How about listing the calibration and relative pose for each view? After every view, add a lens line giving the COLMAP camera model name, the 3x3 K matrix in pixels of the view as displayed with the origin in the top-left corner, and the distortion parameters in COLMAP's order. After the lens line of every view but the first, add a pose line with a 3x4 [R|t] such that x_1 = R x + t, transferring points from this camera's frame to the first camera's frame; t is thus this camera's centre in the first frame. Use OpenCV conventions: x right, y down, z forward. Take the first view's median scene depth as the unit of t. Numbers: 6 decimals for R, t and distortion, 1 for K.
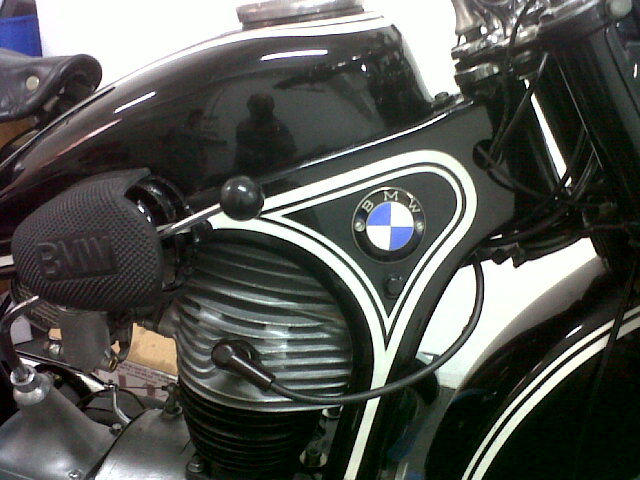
lens RADIAL K [[681.1, 0, 320.0], [0, 681.1, 240.0], [0, 0, 1]] dist [-0.031945, 0.011372]
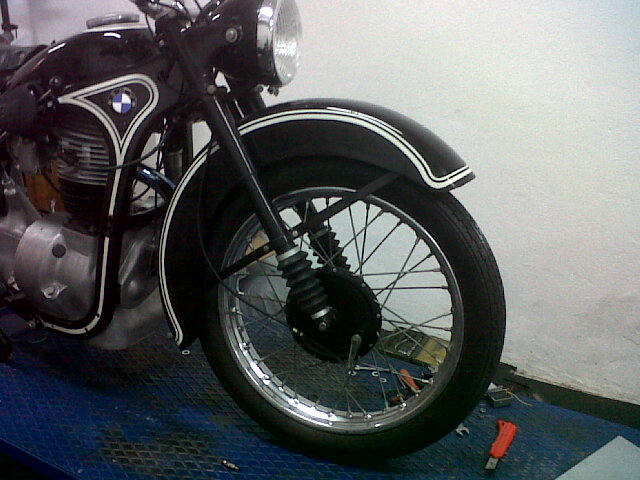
lens RADIAL K [[681.1, 0, 320.0], [0, 681.1, 240.0], [0, 0, 1]] dist [-0.031945, 0.011372]
pose [[0.977024, 0.063421, -0.203473, 1.340461], [-0.076682, 0.995370, -0.057958, 0.564431], [0.198855, 0.072229, 0.977364, -1.263265]]
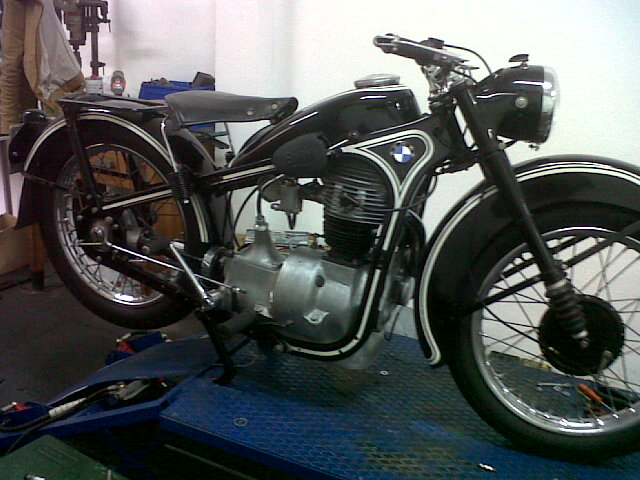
lens RADIAL K [[681.1, 0, 320.0], [0, 681.1, 240.0], [0, 0, 1]] dist [-0.031945, 0.011372]
pose [[0.990933, 0.058371, -0.121017, 0.124084], [-0.071336, 0.991833, -0.105729, 0.670434], [0.113858, 0.113403, 0.987004, -1.868663]]
